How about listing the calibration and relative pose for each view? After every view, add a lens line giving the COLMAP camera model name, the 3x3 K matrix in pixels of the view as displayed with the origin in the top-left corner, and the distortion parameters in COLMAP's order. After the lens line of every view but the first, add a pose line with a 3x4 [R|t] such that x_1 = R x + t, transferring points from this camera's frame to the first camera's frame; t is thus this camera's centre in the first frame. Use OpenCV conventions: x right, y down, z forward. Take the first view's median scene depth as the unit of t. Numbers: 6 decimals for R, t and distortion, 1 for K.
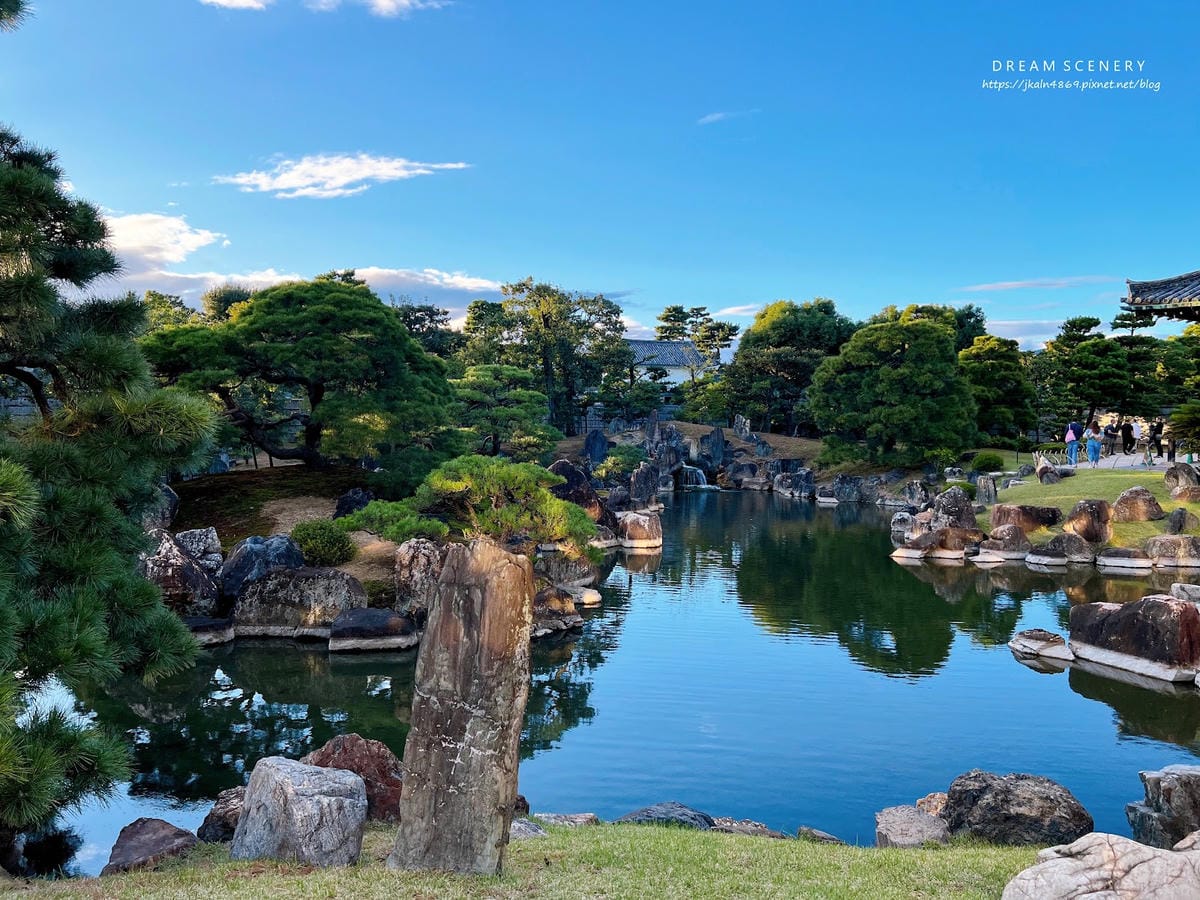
lens RADIAL K [[916.4, 0, 579.3], [0, 916.4, 515.6], [0, 0, 1]] dist [0.072865, -0.119867]
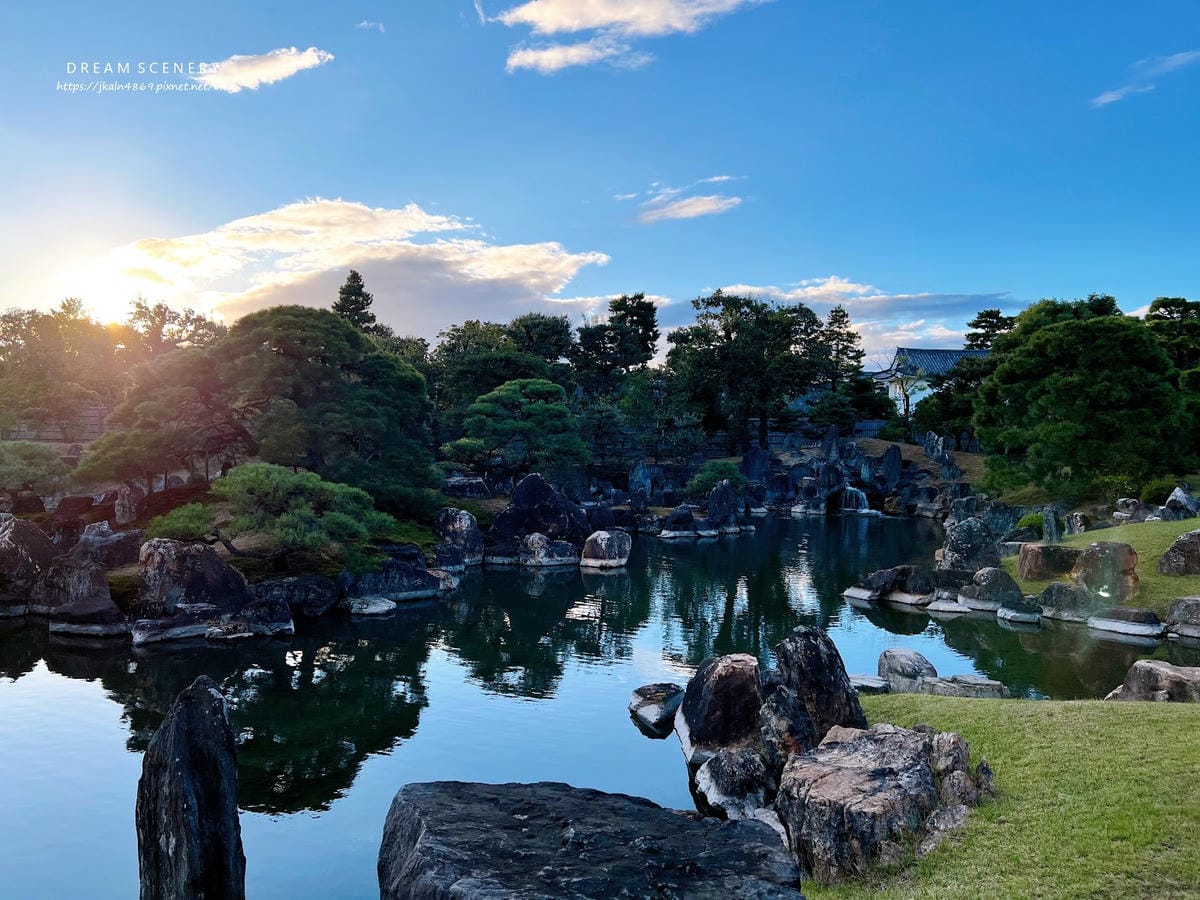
lens RADIAL K [[916.4, 0, 579.3], [0, 916.4, 515.6], [0, 0, 1]] dist [0.072865, -0.119867]
pose [[0.916758, 0.041988, -0.397231, 0.279295], [-0.049463, 0.998739, -0.008586, -0.006644], [0.396370, 0.027519, 0.917678, 0.073931]]
